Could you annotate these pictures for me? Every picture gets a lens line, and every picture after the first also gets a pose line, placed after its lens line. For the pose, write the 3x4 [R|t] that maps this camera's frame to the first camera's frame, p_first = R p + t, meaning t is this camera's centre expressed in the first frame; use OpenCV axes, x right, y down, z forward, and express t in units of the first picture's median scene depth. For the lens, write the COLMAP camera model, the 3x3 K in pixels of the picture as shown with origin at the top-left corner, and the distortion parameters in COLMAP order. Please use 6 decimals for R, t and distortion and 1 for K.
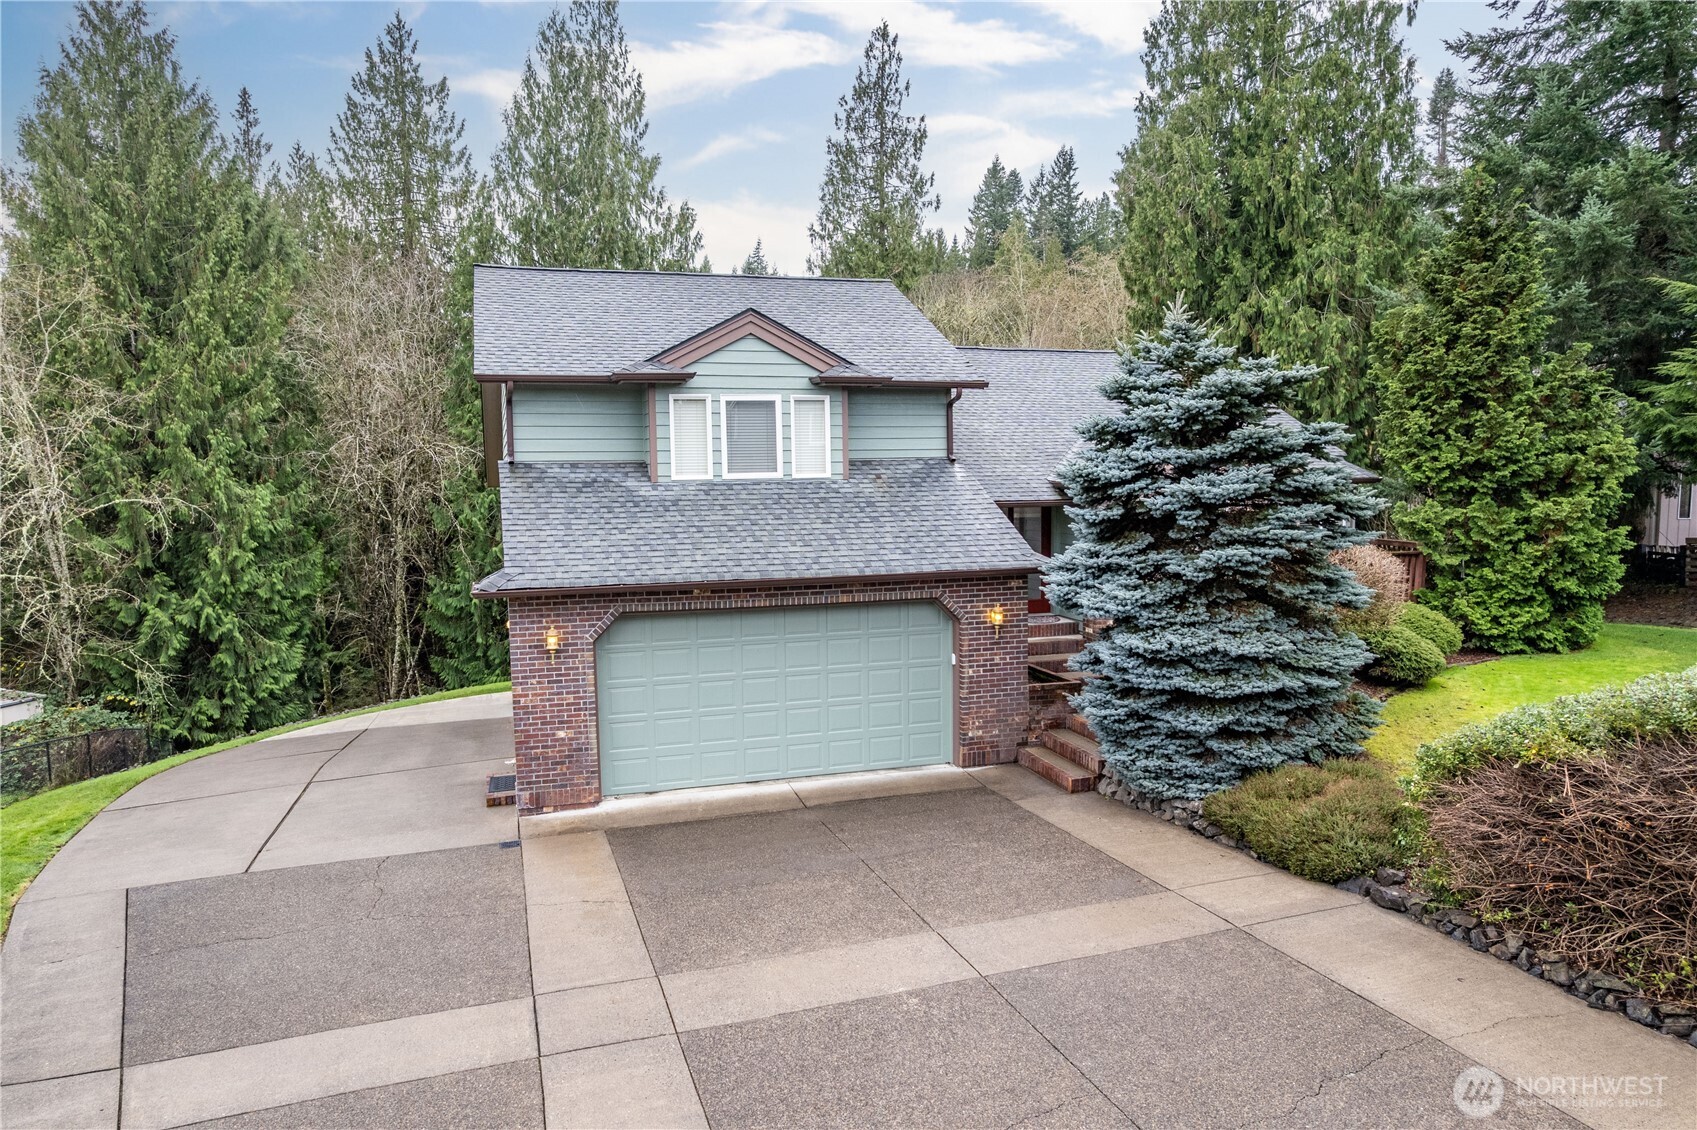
lens RADIAL K [[1083.6, 0, 845.2], [0, 1083.6, 589.1], [0, 0, 1]] dist [-0.082782, 0.072940]
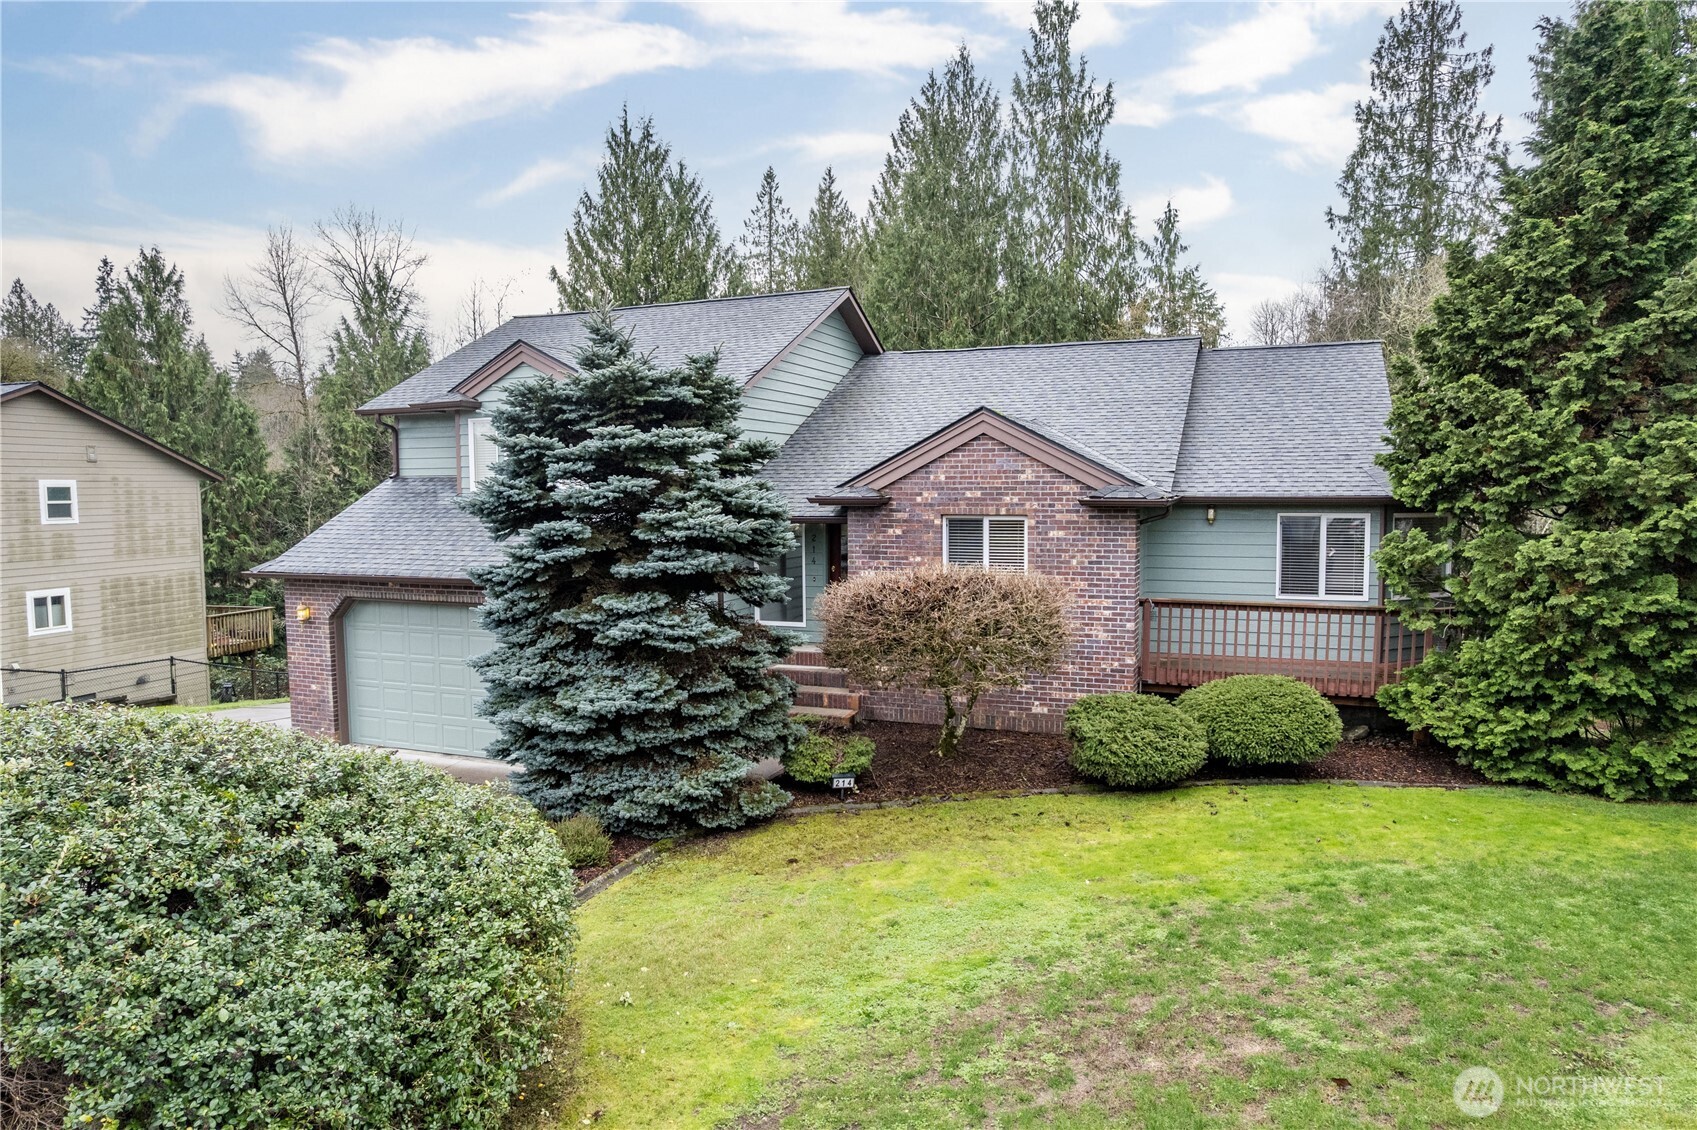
lens RADIAL K [[1083.6, 0, 845.2], [0, 1083.6, 589.1], [0, 0, 1]] dist [-0.082782, 0.072940]
pose [[0.770705, 0.063705, -0.634000, 0.868650], [-0.073006, 0.997266, 0.011459, -0.036814], [0.632996, 0.037454, 0.773248, 0.342911]]
